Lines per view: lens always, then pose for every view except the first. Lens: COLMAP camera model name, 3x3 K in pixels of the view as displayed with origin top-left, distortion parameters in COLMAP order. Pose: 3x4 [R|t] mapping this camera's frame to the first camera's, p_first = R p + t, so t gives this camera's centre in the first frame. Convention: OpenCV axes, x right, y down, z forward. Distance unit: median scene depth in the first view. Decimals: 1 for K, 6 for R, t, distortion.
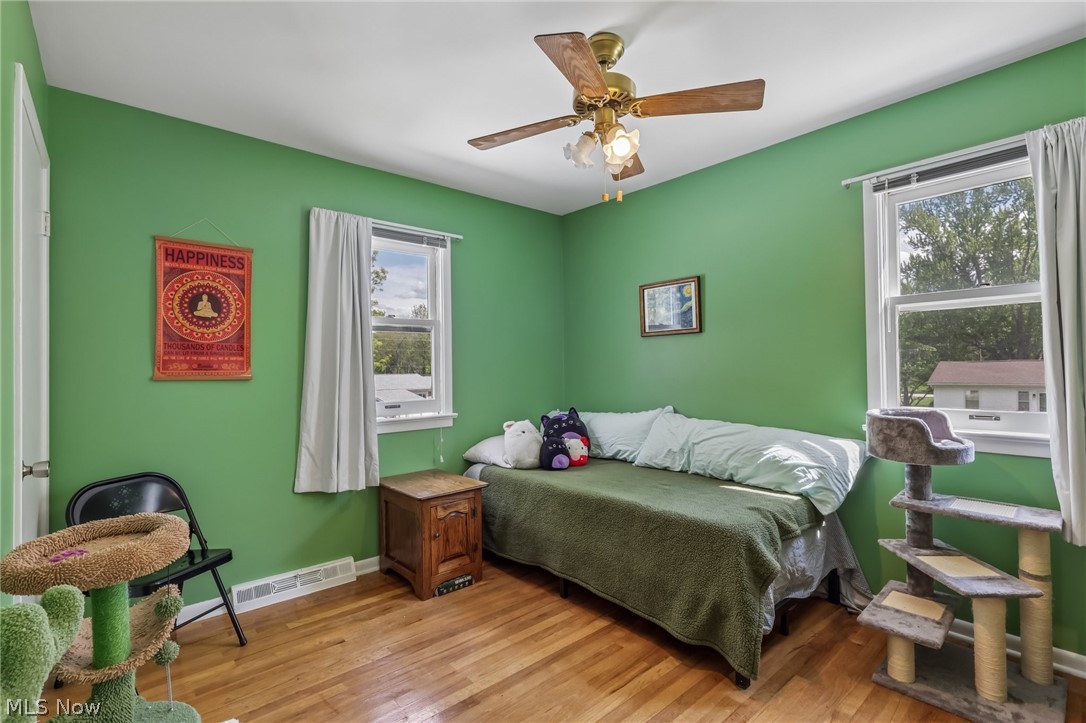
lens RADIAL K [[502.0, 0, 538.6], [0, 502.0, 361.8], [0, 0, 1]] dist [-0.001315, 0.000704]
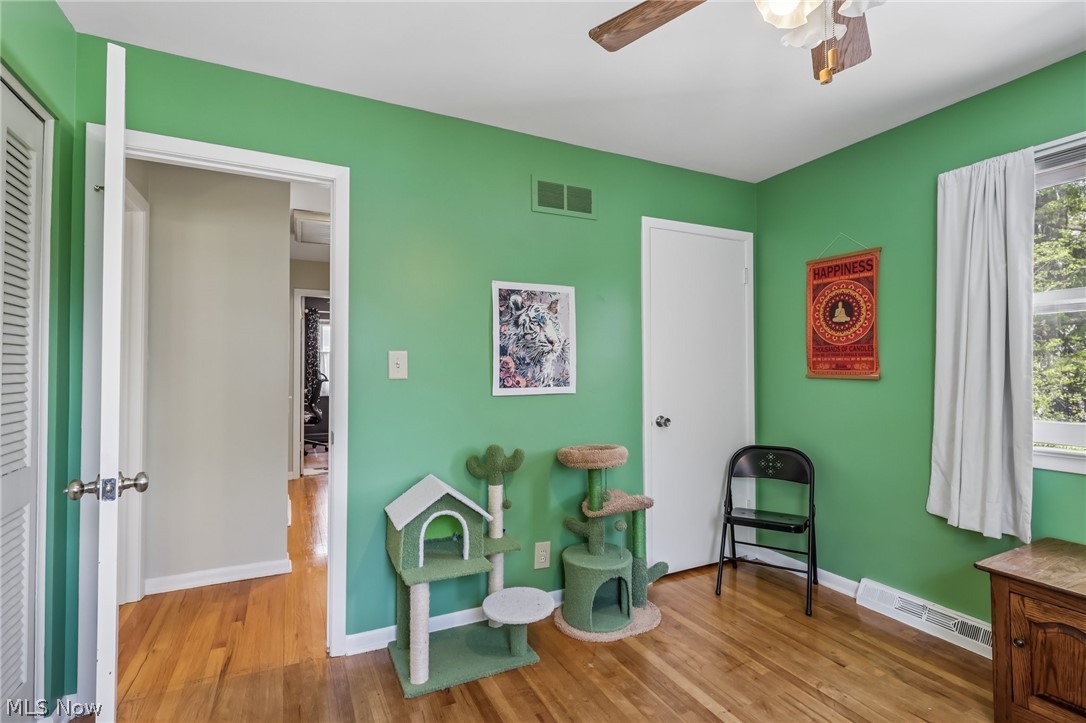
lens RADIAL K [[502.0, 0, 538.6], [0, 502.0, 361.8], [0, 0, 1]] dist [-0.001315, 0.000704]
pose [[-0.252726, -0.004190, -0.967529, 0.576888], [0.012468, 0.999893, -0.007587, -0.000934], [0.967458, -0.013981, -0.252647, 0.625272]]
